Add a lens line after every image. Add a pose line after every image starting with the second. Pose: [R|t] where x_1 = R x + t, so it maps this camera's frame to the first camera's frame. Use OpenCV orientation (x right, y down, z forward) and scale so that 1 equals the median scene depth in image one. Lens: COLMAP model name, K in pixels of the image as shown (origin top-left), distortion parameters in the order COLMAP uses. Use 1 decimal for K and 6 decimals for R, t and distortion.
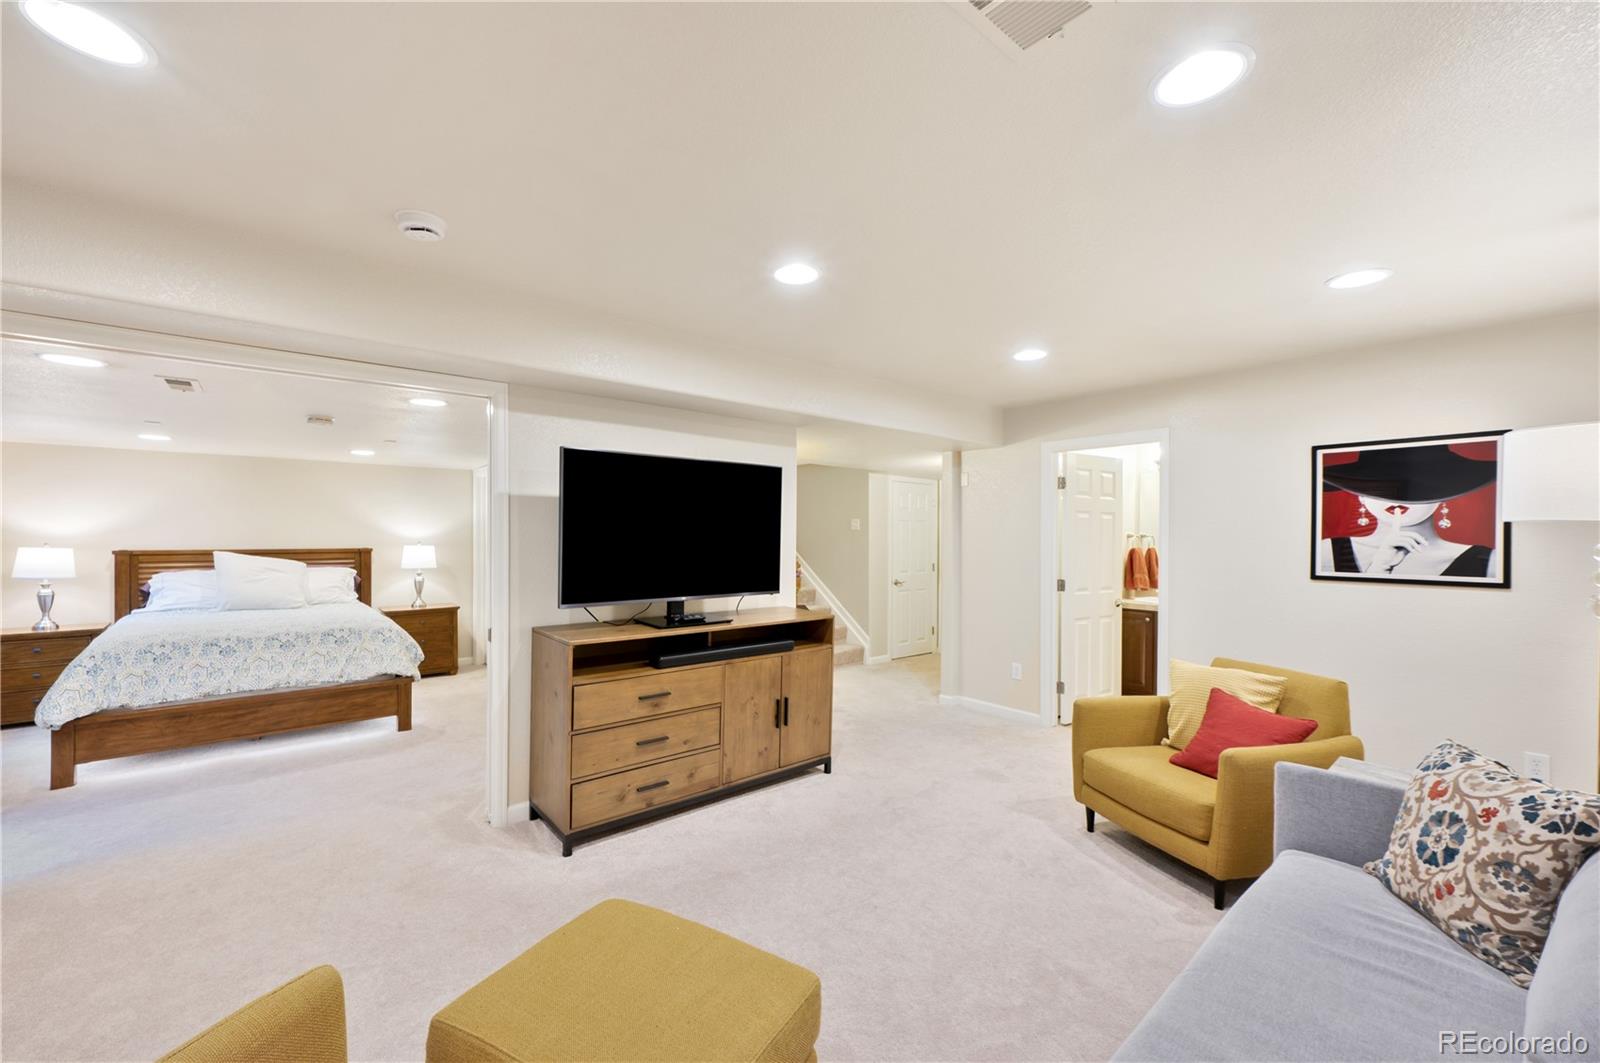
lens RADIAL K [[631.8, 0, 800.6], [0, 631.8, 537.6], [0, 0, 1]] dist [0.001206, 0.000174]
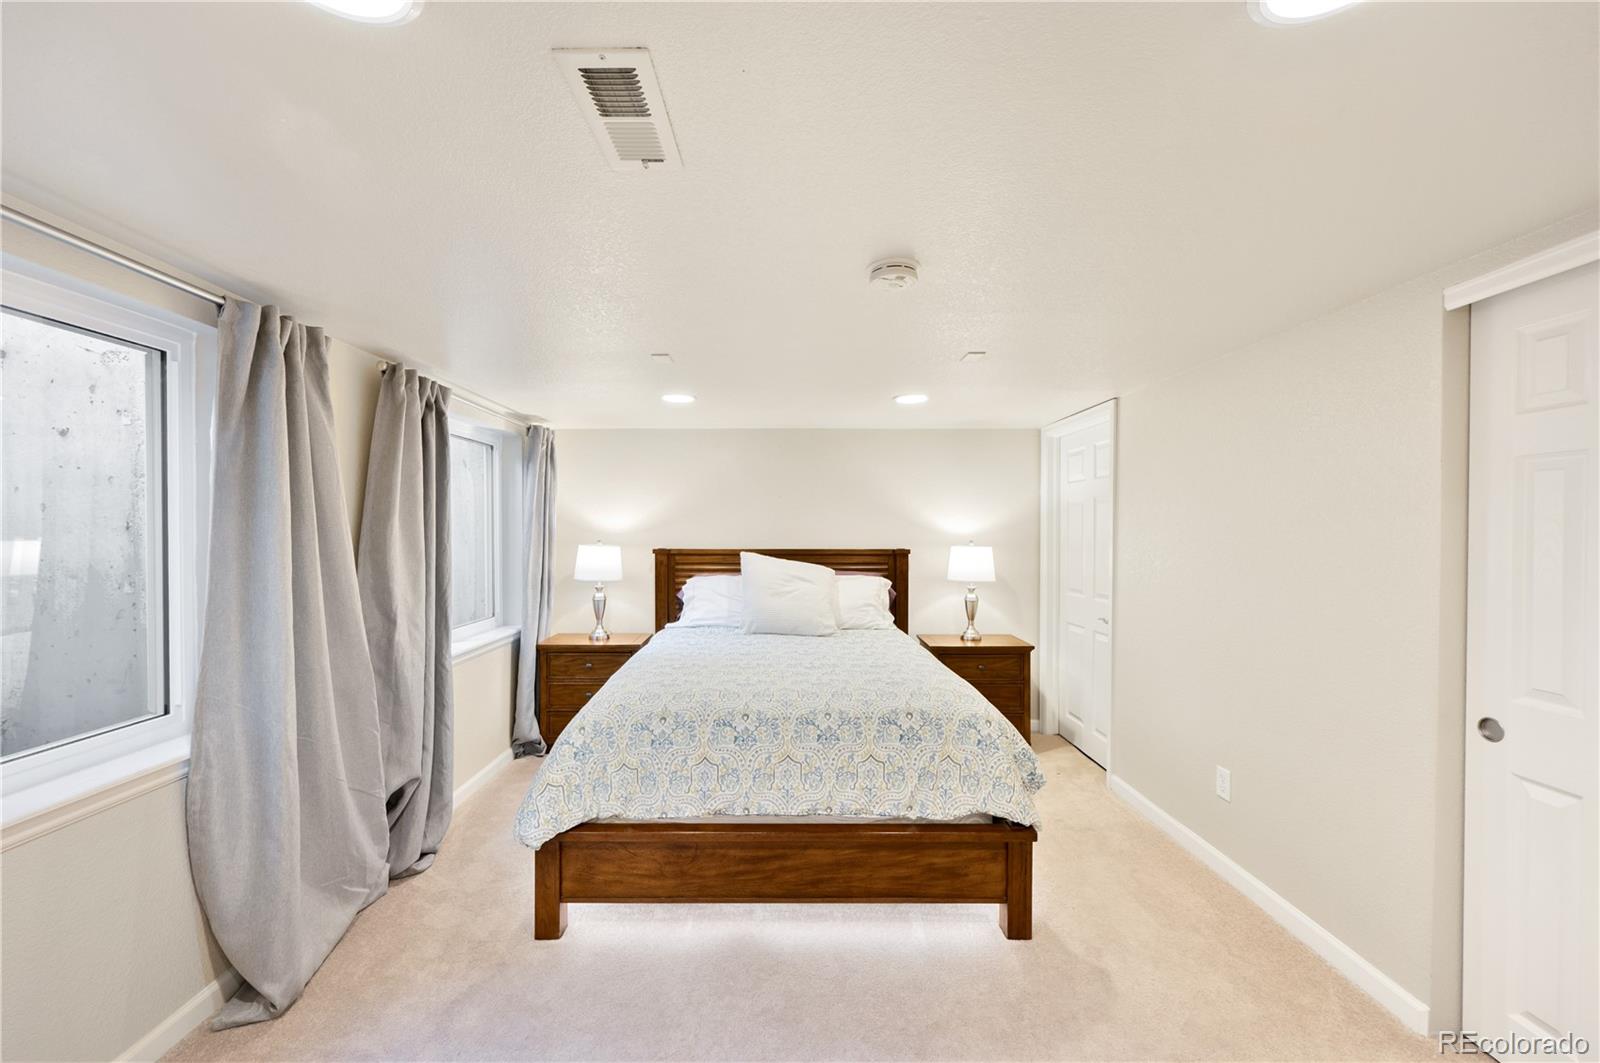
lens RADIAL K [[631.8, 0, 801.2], [0, 631.8, 535.7], [0, 0, 1]] dist [0.001206, 0.000174]
pose [[0.779056, 0.002568, -0.626949, -0.504621], [0.000031, 0.999991, 0.004135, -0.001335], [0.626955, -0.003241, 0.779049, 0.581660]]
